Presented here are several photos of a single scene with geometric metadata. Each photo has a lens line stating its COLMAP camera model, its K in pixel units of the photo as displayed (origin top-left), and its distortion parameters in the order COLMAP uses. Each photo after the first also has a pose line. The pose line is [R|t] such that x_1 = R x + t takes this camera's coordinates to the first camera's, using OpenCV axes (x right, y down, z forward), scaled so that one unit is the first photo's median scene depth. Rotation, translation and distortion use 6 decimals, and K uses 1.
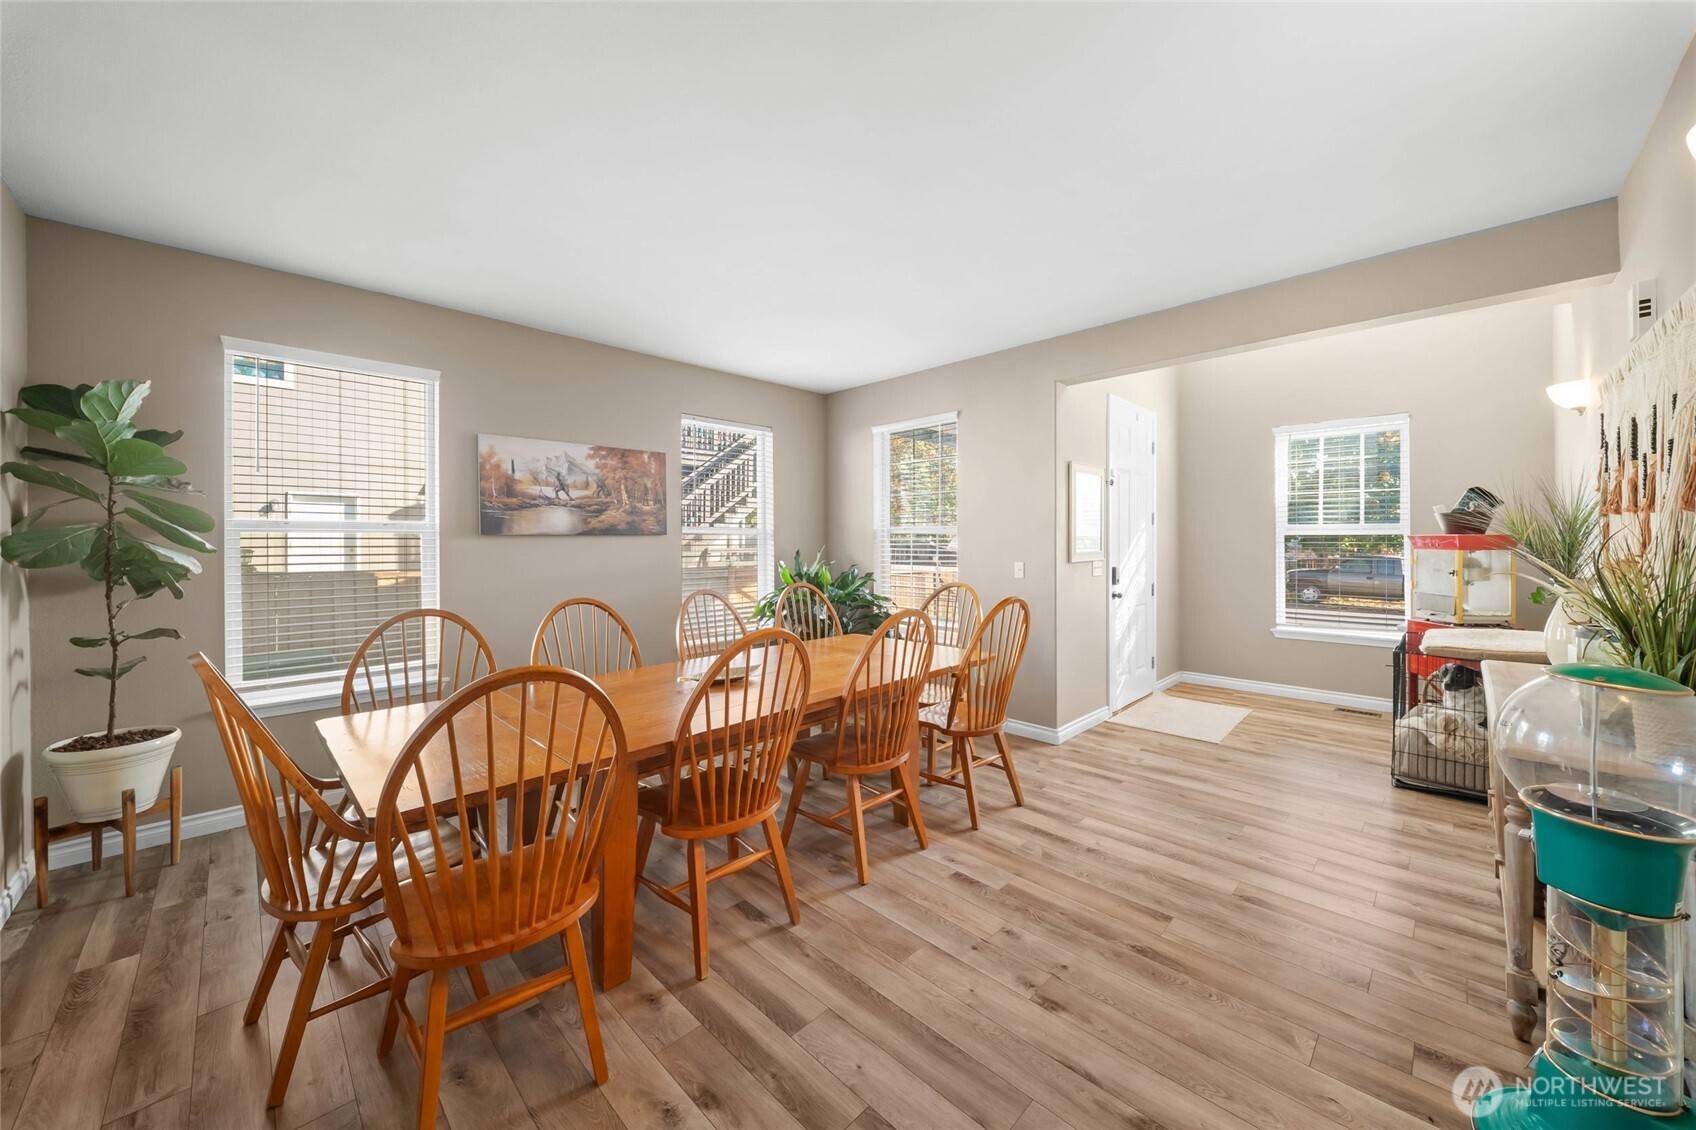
lens RADIAL K [[615.7, 0, 852.3], [0, 615.7, 545.4], [0, 0, 1]] dist [-0.001793, -0.000391]
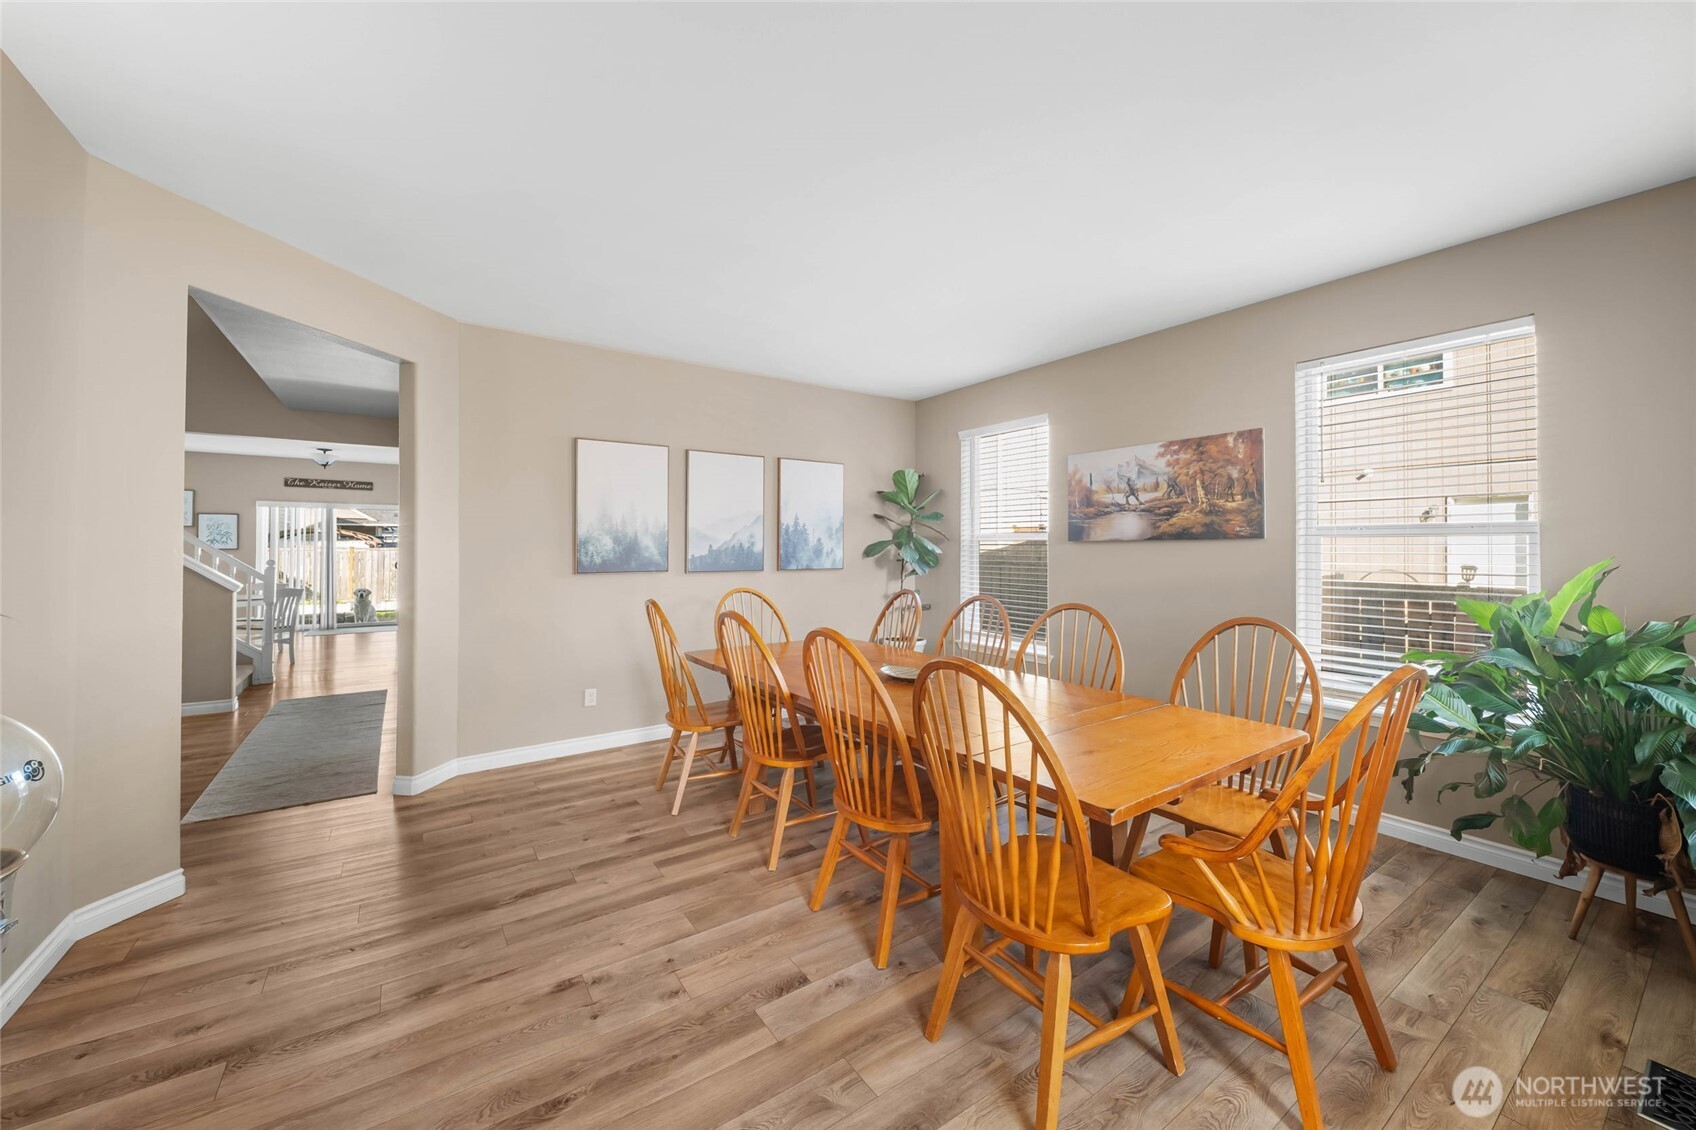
lens RADIAL K [[586.4, 0, 845.8], [0, 586.4, 543.9], [0, 0, 1]] dist [0.000614, -0.000030]
pose [[-0.148243, -0.002788, -0.988947, 0.545953], [-0.004349, 0.999988, -0.002168, -0.007748], [0.988941, 0.003980, -0.148253, 0.708060]]
